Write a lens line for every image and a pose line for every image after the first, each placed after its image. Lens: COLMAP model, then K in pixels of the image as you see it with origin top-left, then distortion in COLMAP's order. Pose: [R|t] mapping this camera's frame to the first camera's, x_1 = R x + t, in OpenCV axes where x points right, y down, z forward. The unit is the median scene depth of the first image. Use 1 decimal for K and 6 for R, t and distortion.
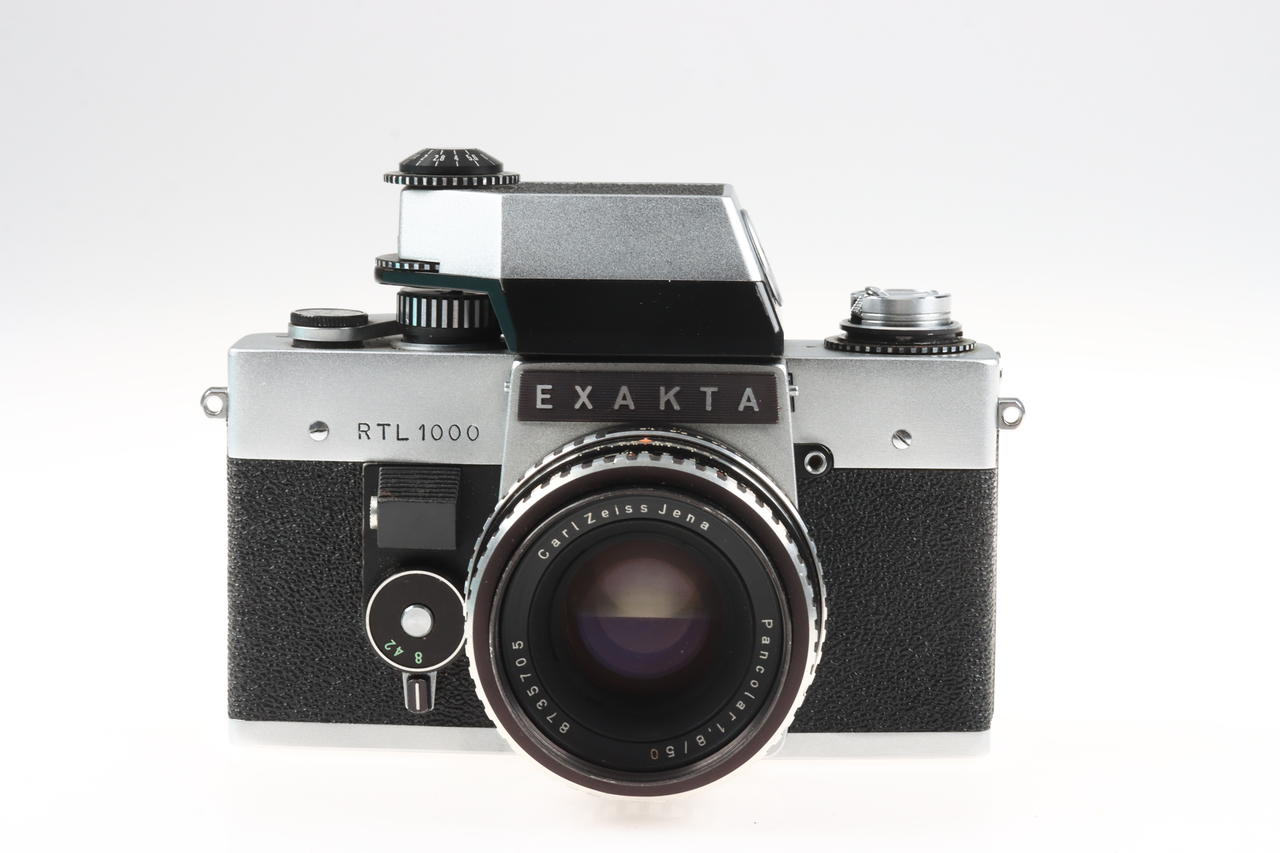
lens RADIAL K [[4517.7, 0, 637.8], [0, 4517.7, 420.8], [0, 0, 1]] dist [-0.011346, 0.000000]
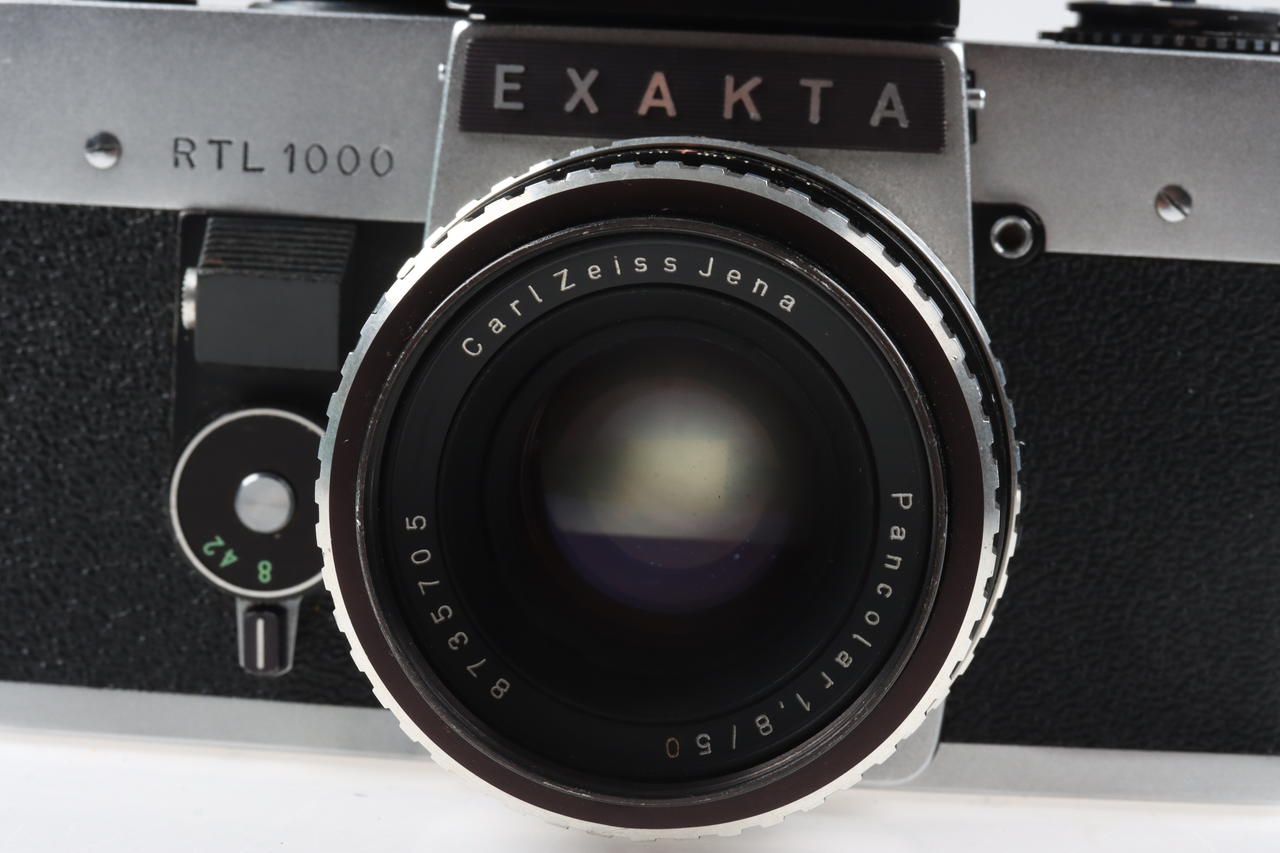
lens RADIAL K [[4517.7, 0, 640.8], [0, 4517.7, 434.2], [0, 0, 1]] dist [-0.011346, 0.000000]
pose [[0.997953, 0.040791, -0.049262, 0.022710], [-0.042835, 0.998233, -0.041190, 0.056531], [0.047495, 0.043216, 0.997936, 0.461257]]
